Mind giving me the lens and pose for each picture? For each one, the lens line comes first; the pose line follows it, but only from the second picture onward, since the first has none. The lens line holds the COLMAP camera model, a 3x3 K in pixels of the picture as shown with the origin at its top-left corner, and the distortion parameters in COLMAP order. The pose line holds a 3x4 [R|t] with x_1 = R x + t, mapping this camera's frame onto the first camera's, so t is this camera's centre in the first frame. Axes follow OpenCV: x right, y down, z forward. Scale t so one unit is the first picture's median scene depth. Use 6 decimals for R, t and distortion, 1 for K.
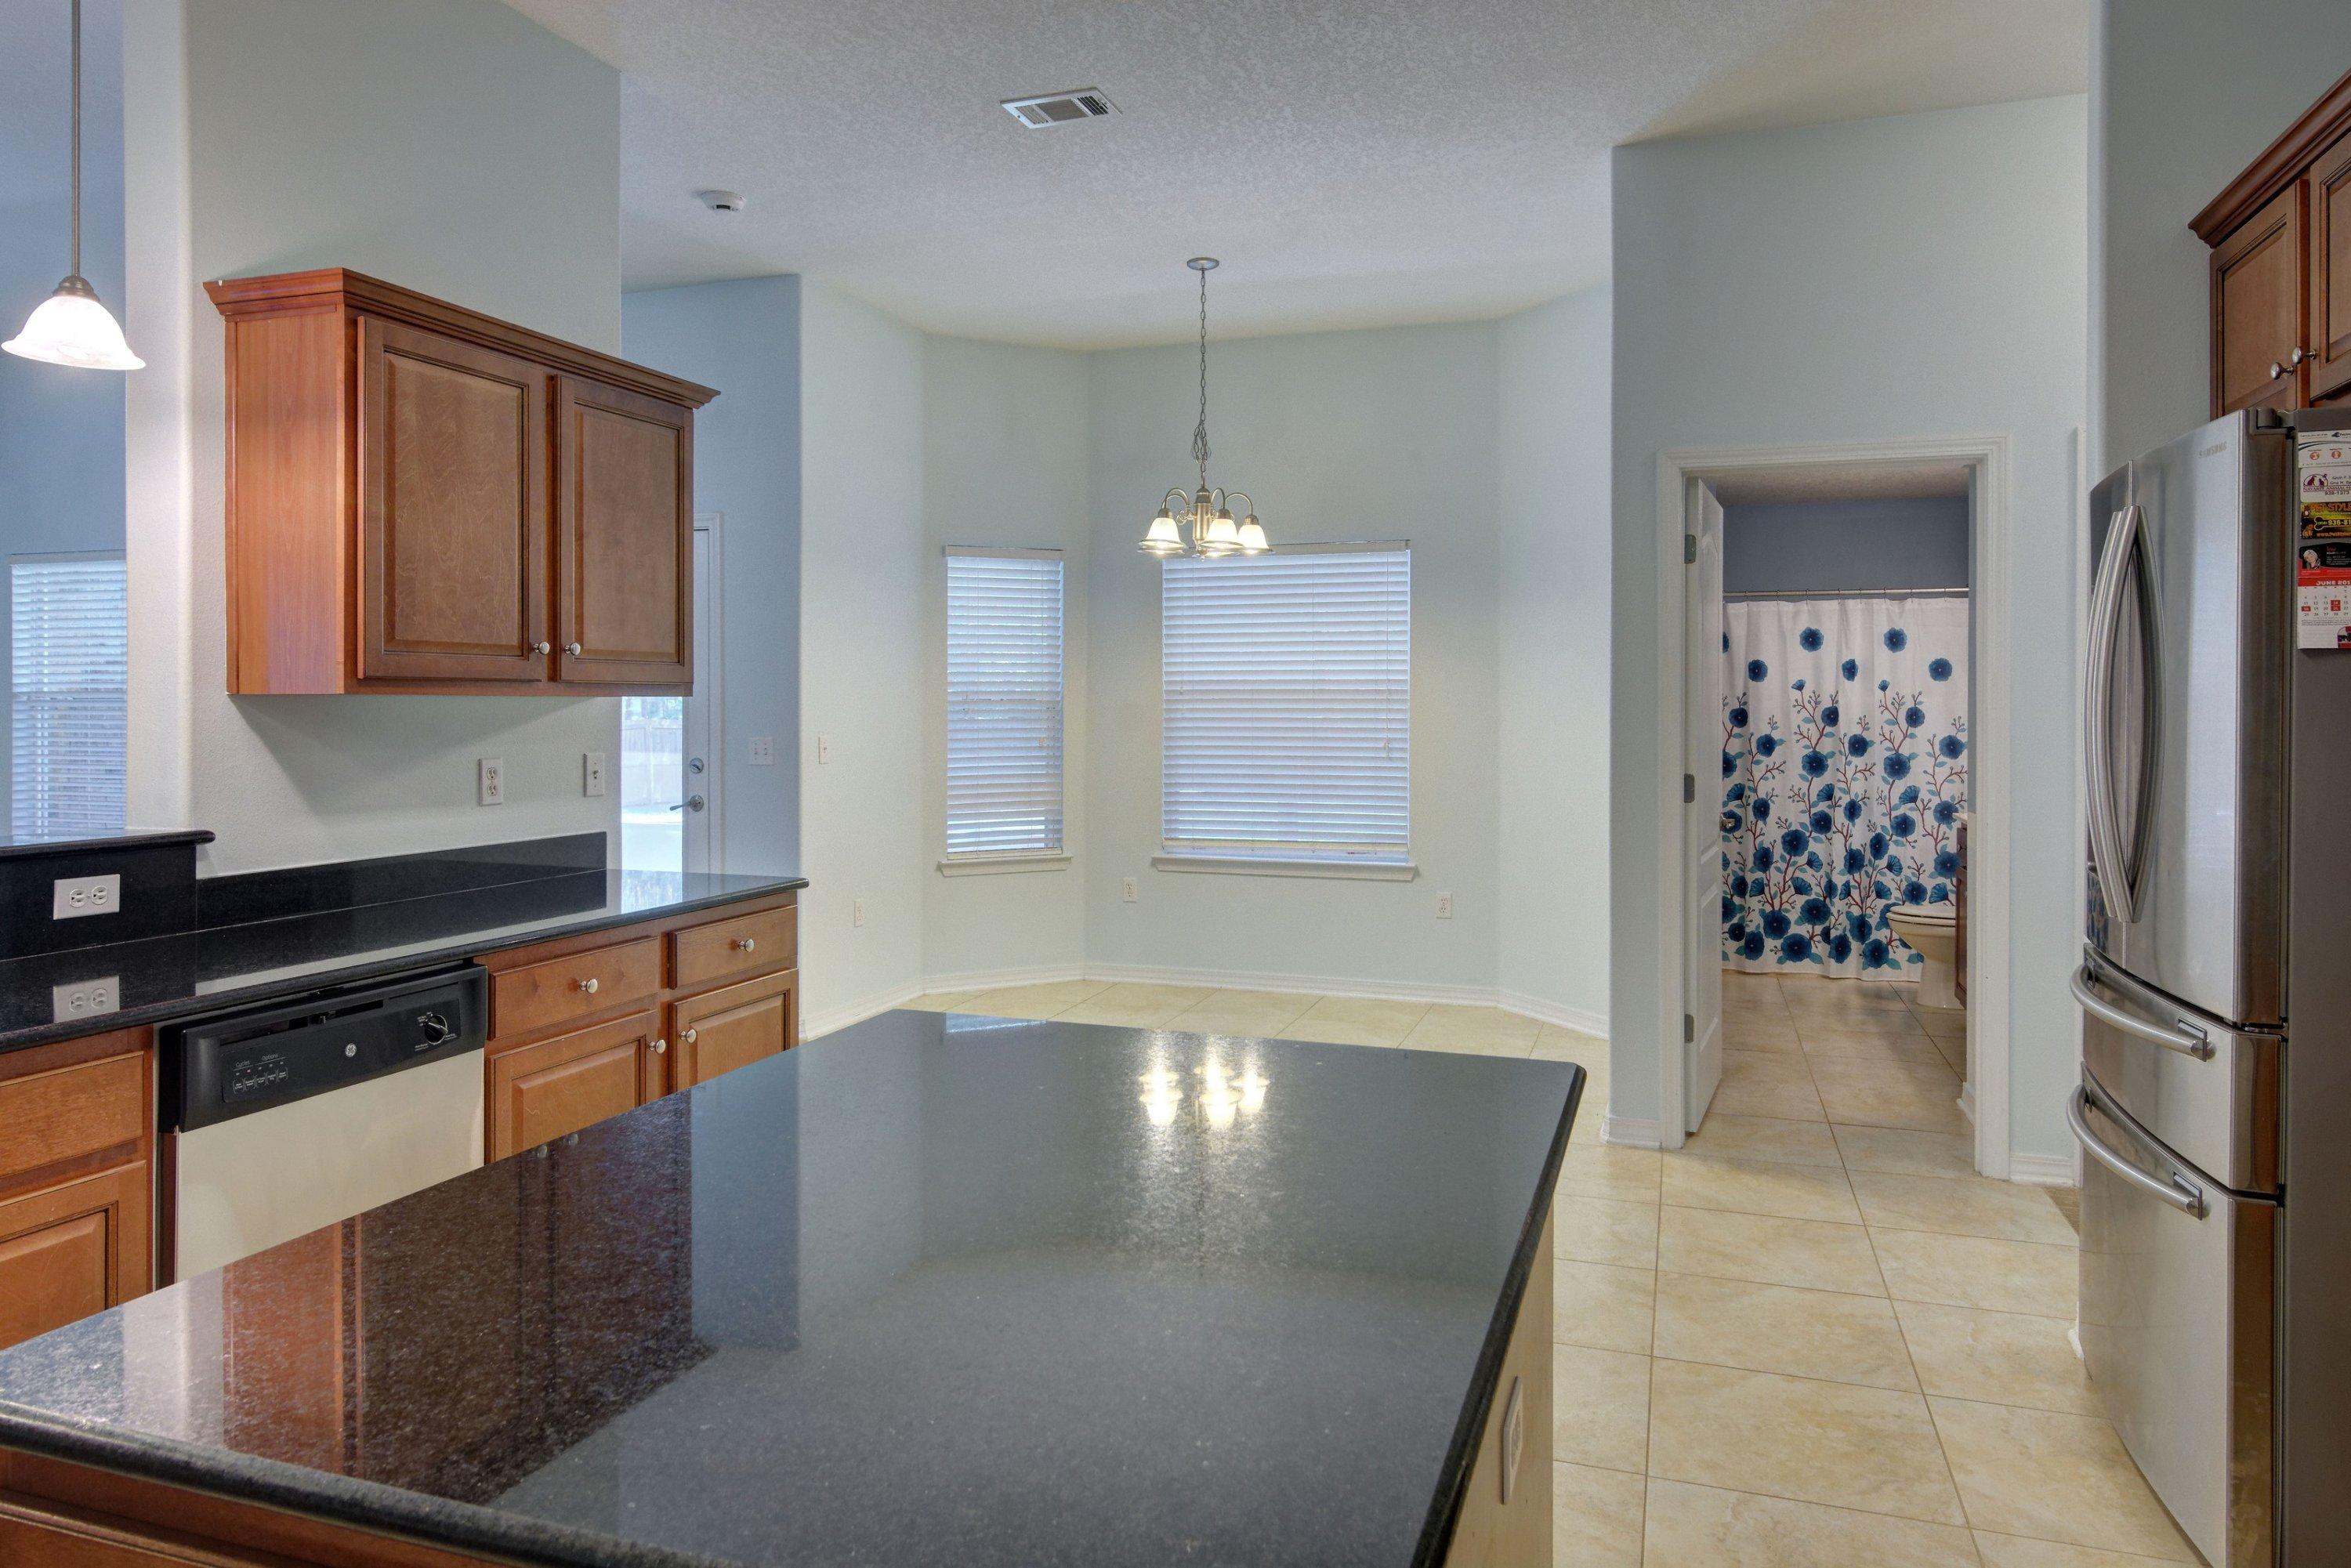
lens RADIAL K [[1502.9, 0, 1171.6], [0, 1502.9, 707.8], [0, 0, 1]] dist [0.001954, 0.000752]
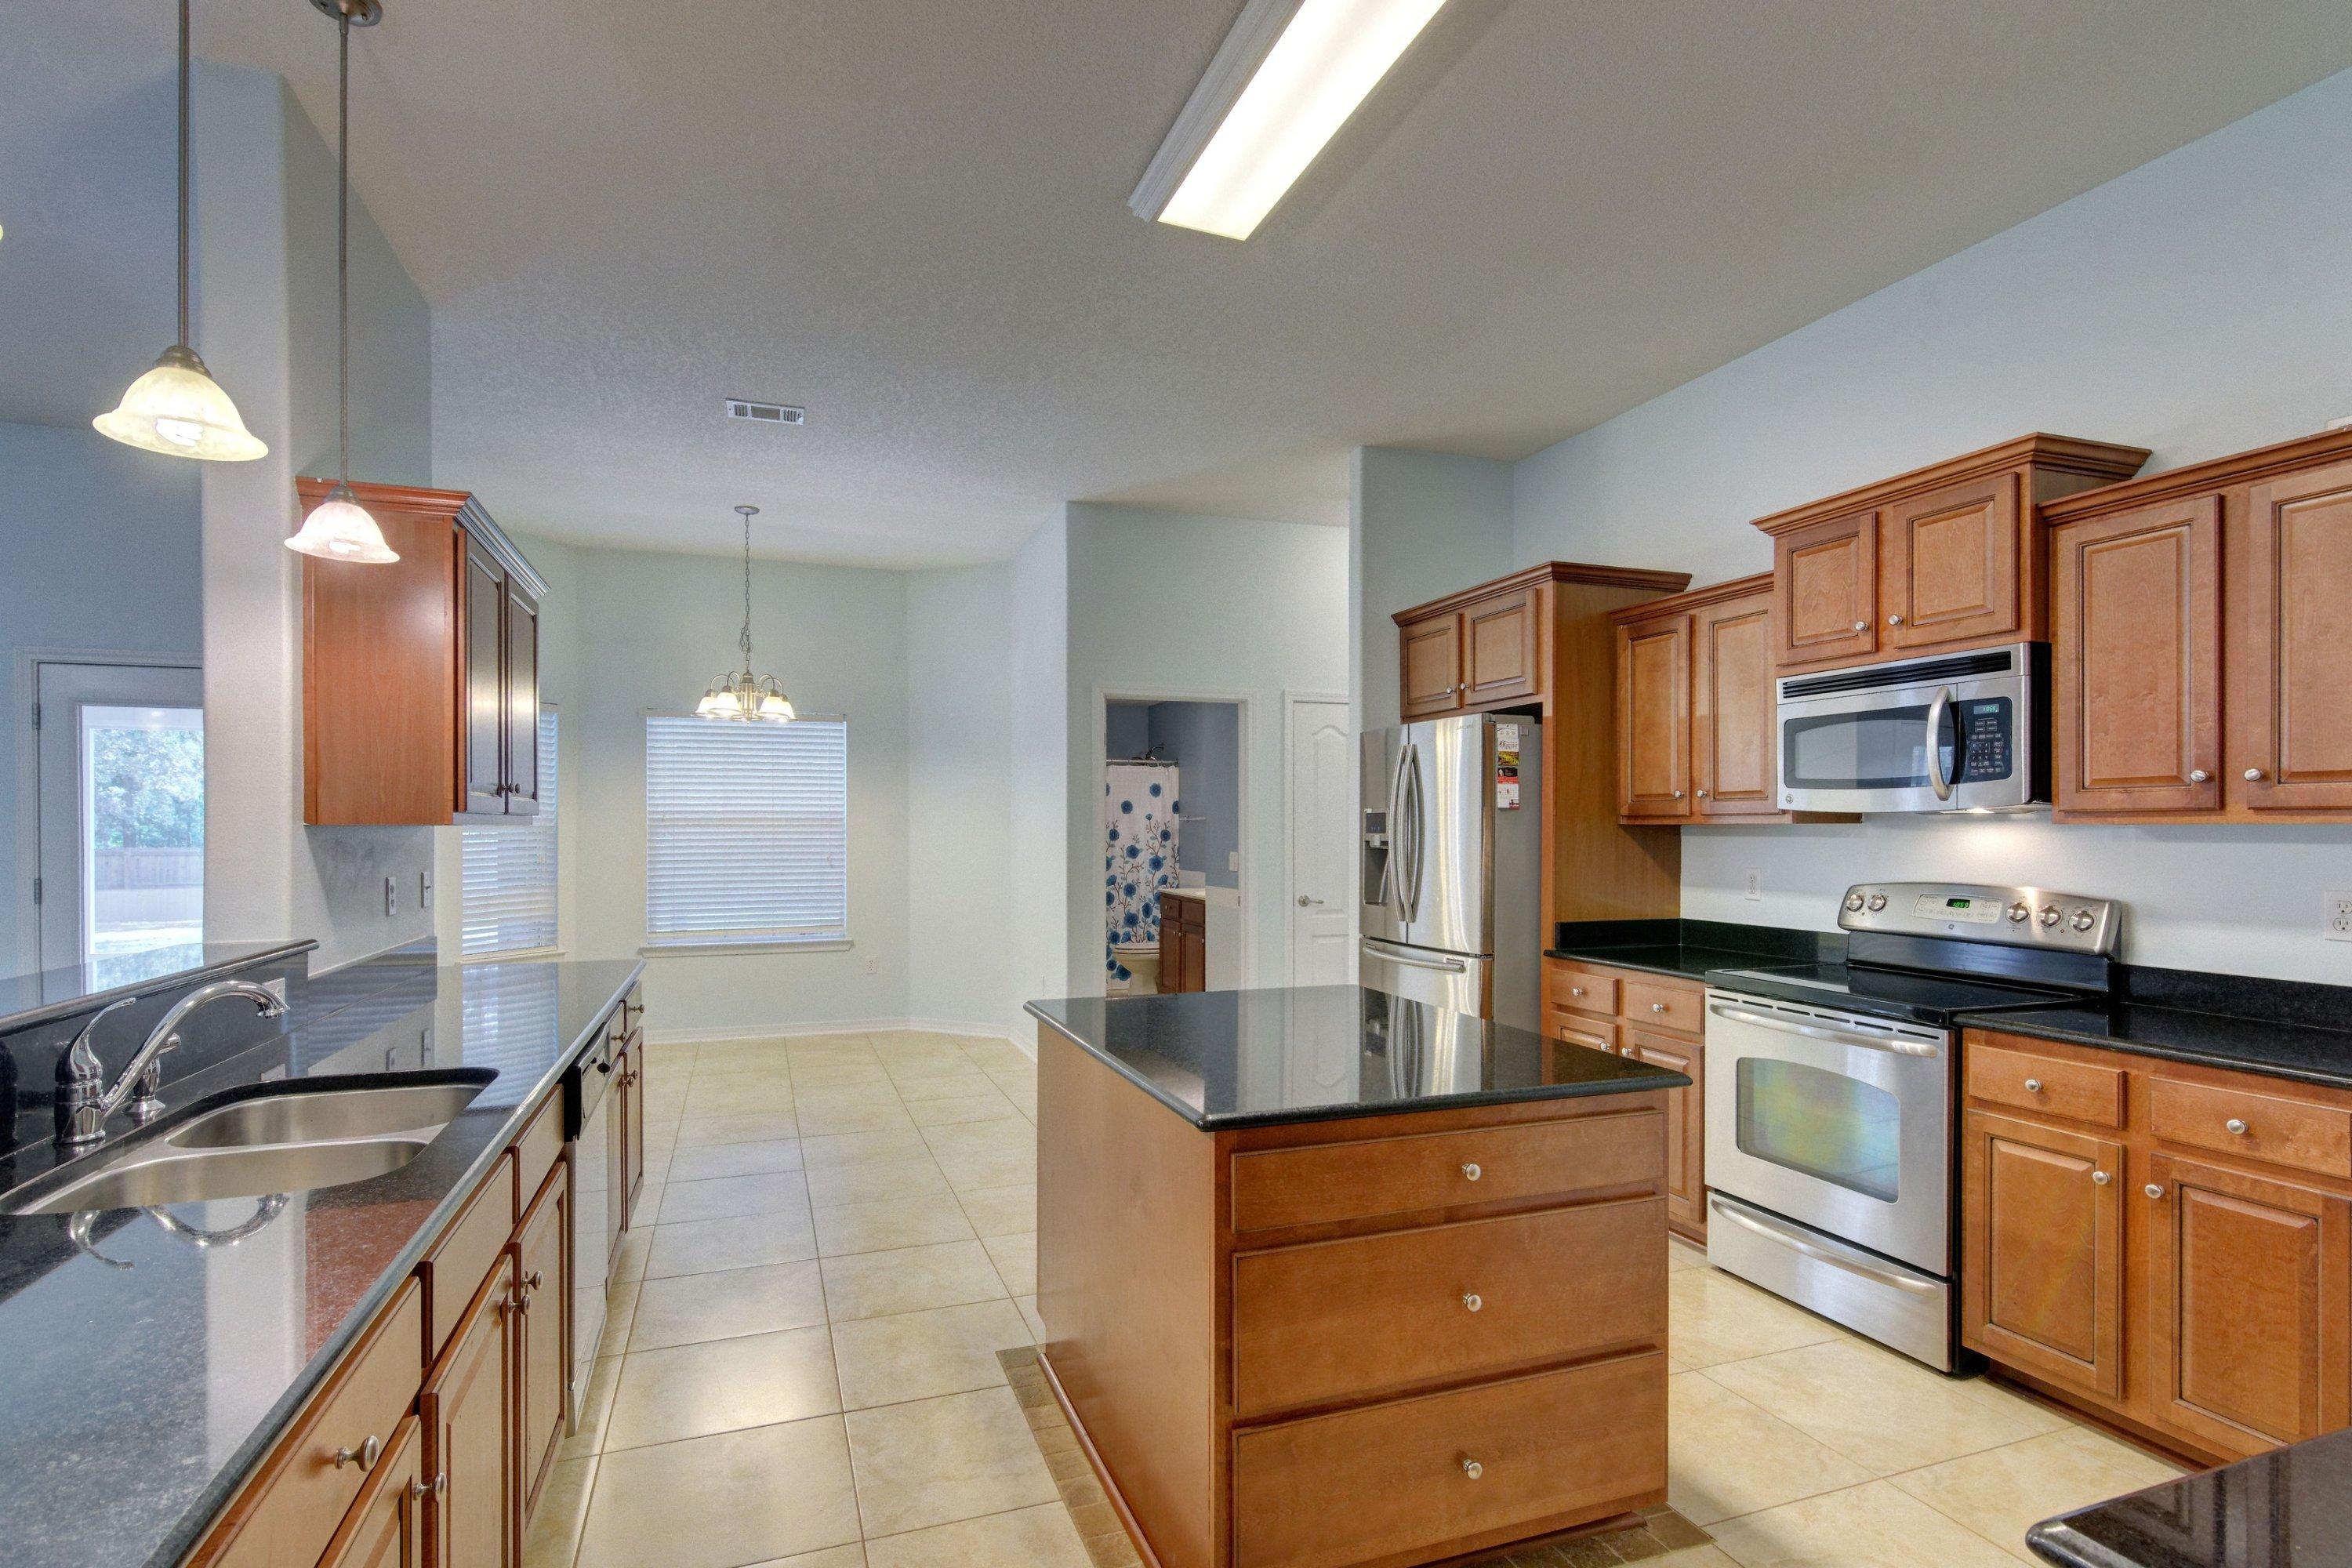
lens RADIAL K [[1142.2, 0, 1185.2], [0, 1142.2, 822.1], [0, 0, 1]] dist [0.002661, 0.000034]
pose [[0.770974, 0.002997, 0.636859, -0.350626], [0.001653, 0.999976, -0.006708, -0.000819], [-0.636864, 0.006224, 0.770951, -0.066393]]
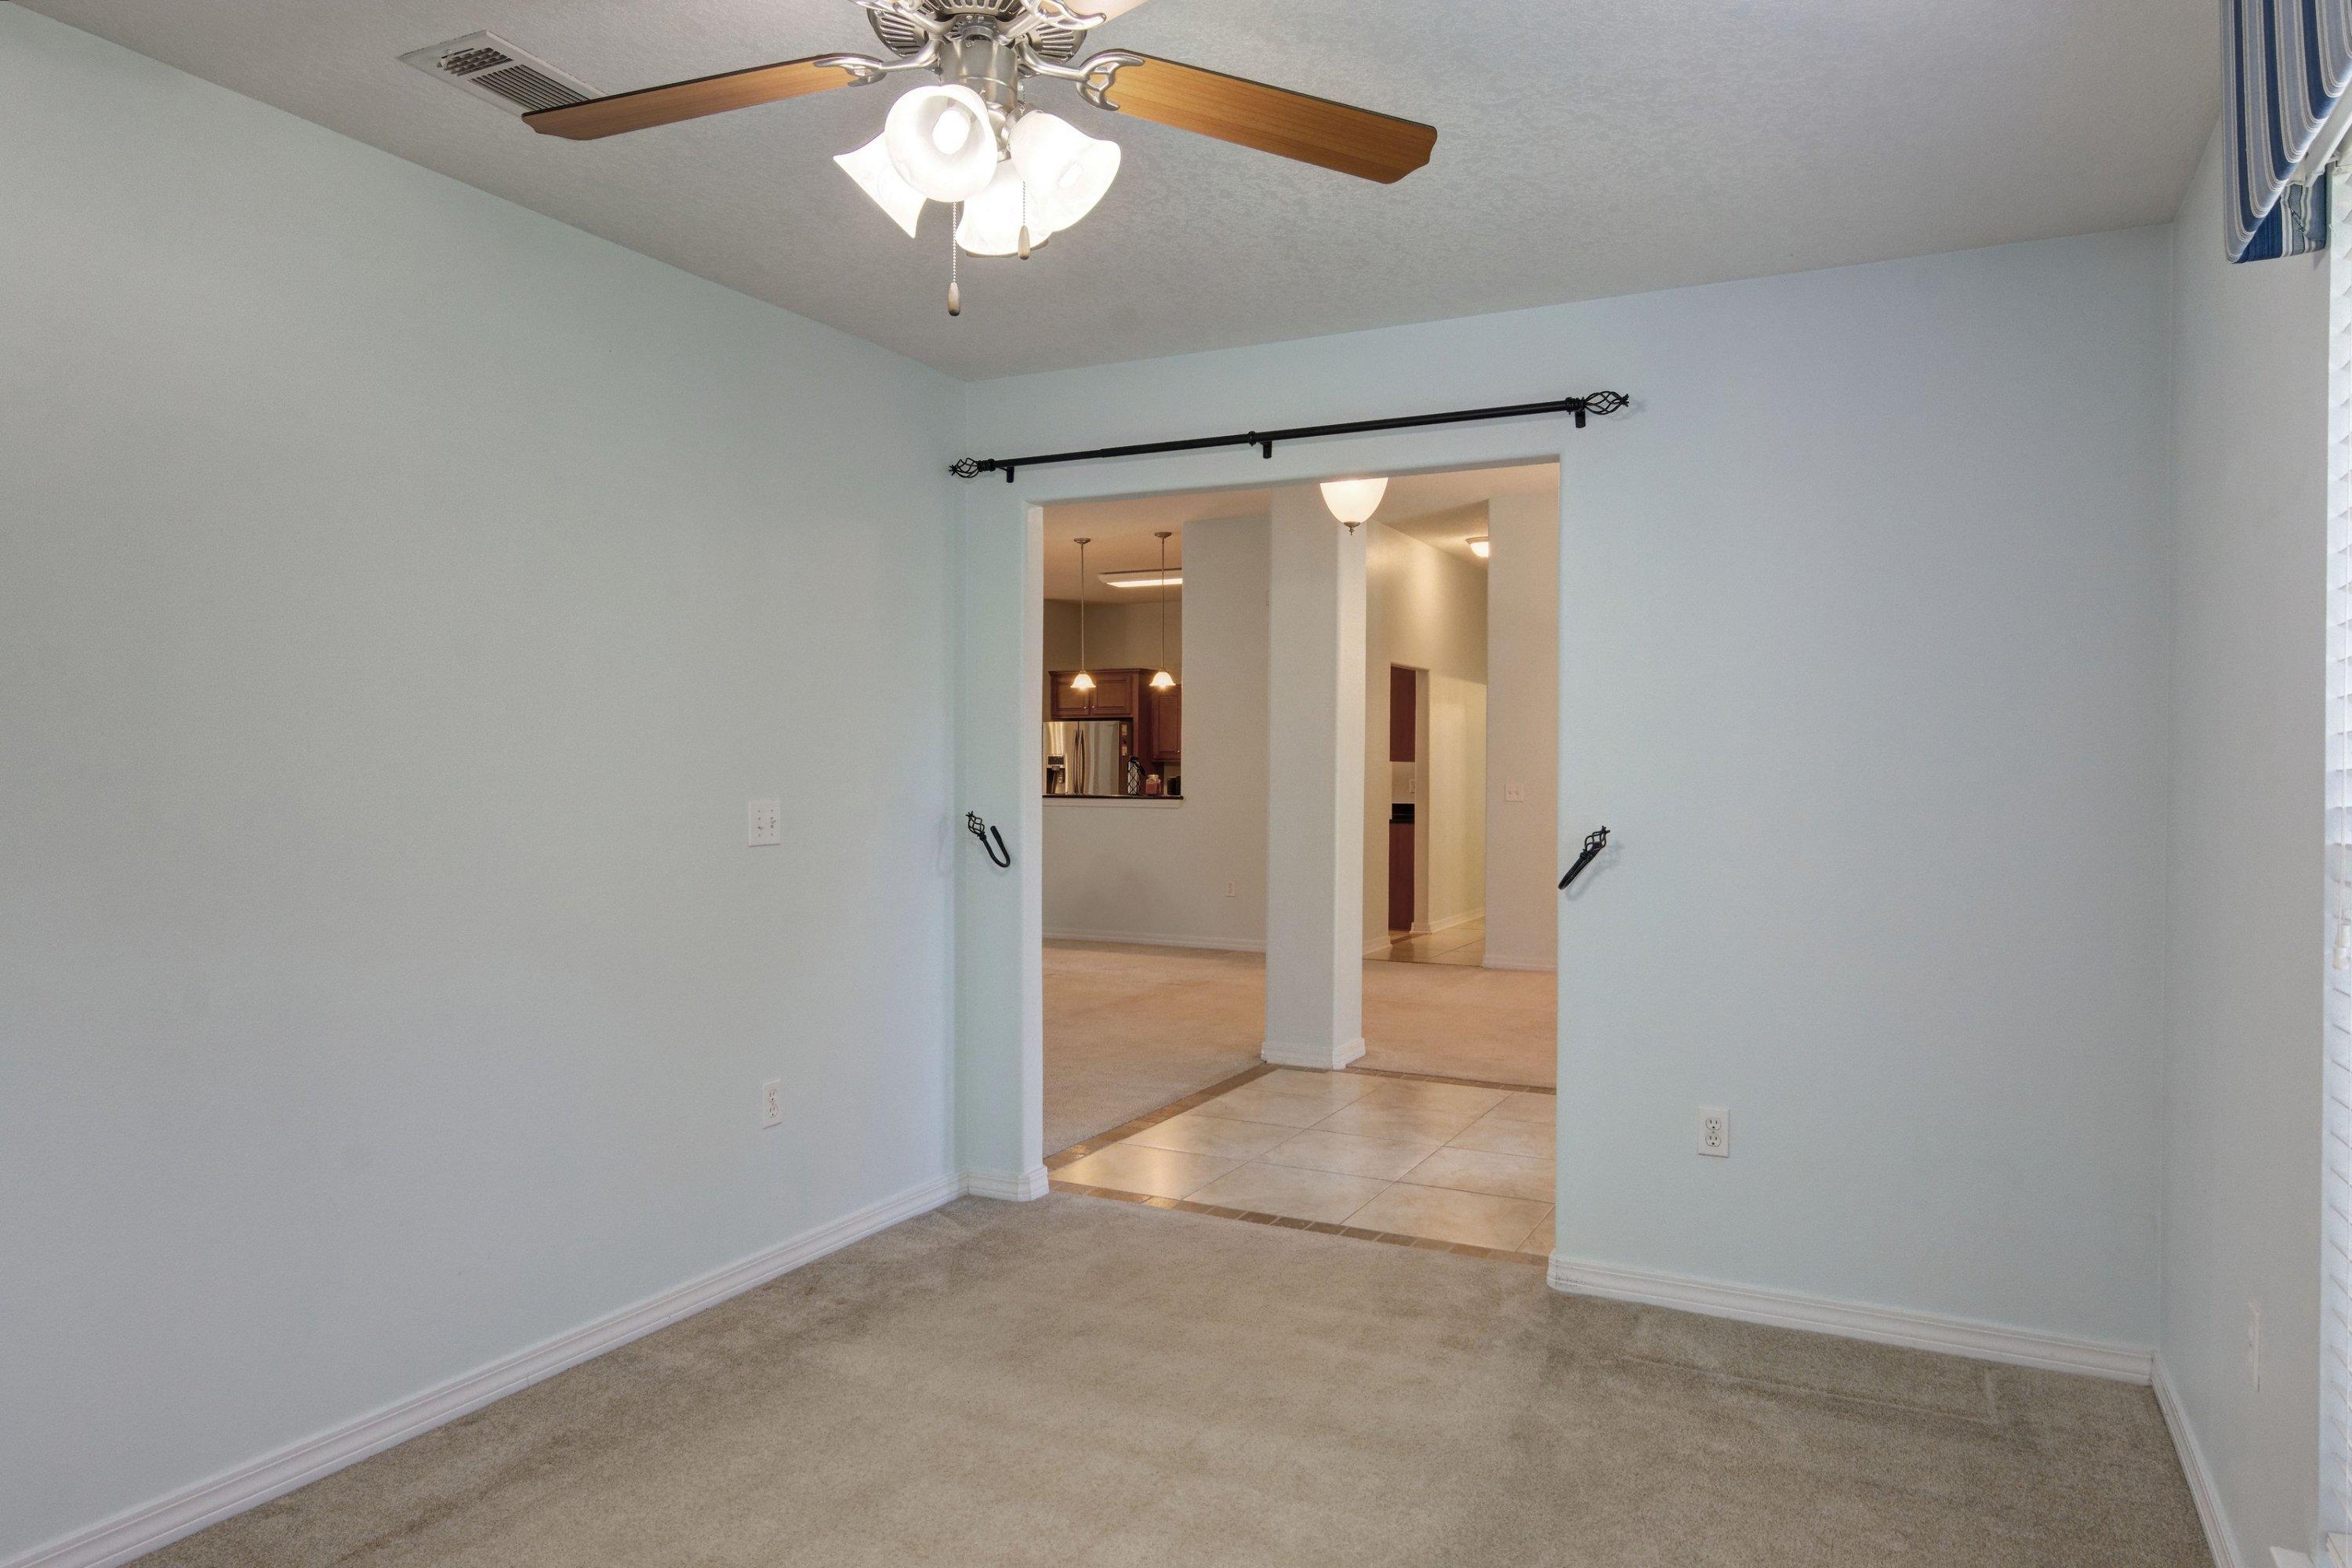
lens RADIAL K [[1495.6, 0, 1171.5], [0, 1495.6, 772.6], [0, 0, 1]] dist [0.004849, 0.001494]
pose [[0.139074, -0.004987, 0.990269, -2.402890], [0.001676, 0.999987, 0.004801, 0.003686], [-0.990281, 0.000992, 0.139081, -0.087528]]
